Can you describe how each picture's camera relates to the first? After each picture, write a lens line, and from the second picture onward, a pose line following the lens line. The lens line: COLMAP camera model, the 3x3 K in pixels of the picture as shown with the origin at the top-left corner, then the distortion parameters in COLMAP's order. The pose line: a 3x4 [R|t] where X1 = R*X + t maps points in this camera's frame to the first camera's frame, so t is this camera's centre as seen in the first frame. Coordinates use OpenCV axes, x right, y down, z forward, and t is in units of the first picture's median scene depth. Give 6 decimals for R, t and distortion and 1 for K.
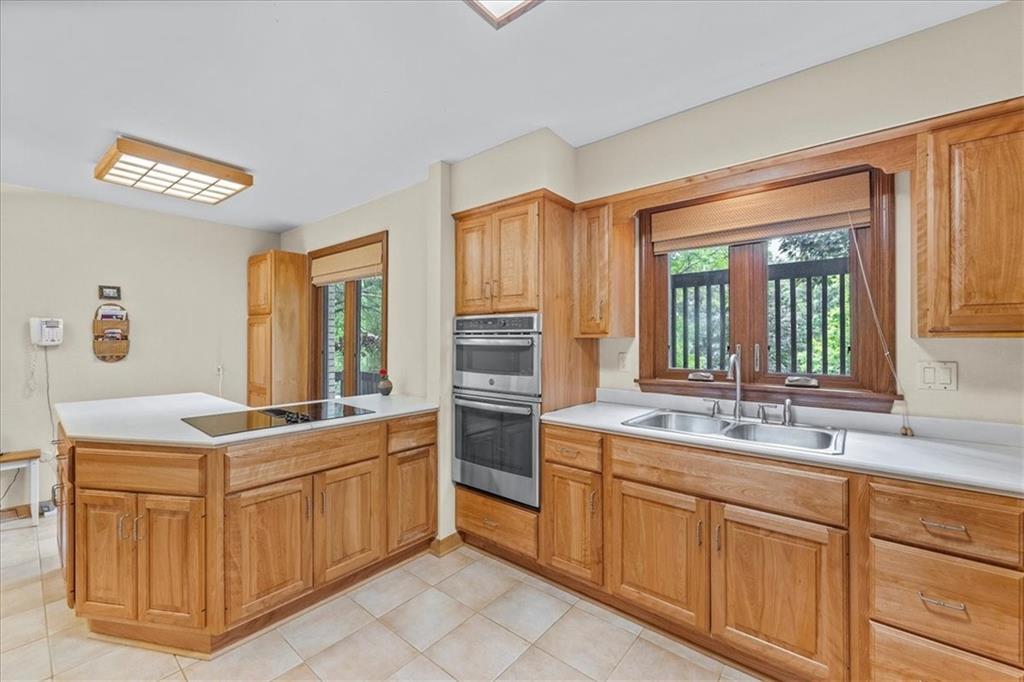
lens RADIAL K [[411.0, 0, 515.2], [0, 411.0, 339.9], [0, 0, 1]] dist [-0.001999, -0.000064]
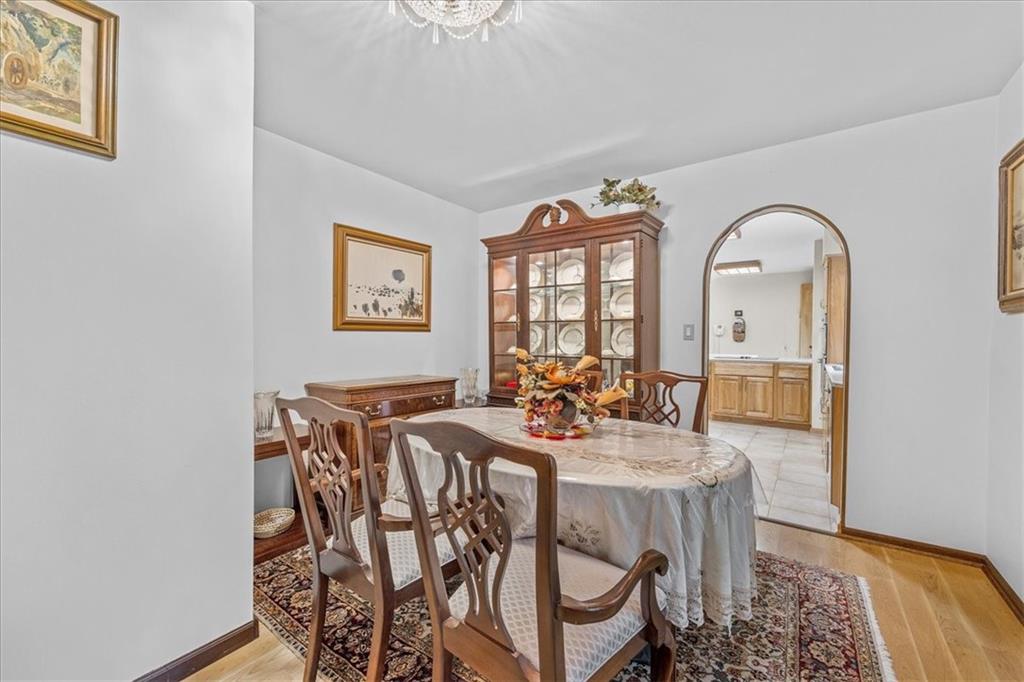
lens RADIAL K [[411.0, 0, 515.2], [0, 411.0, 339.9], [0, 0, 1]] dist [-0.001999, -0.000064]
pose [[0.053404, 0.002309, -0.998570, 1.674770], [-0.007599, 0.999969, 0.001906, 0.057690], [0.998544, 0.007486, 0.053420, -0.546331]]
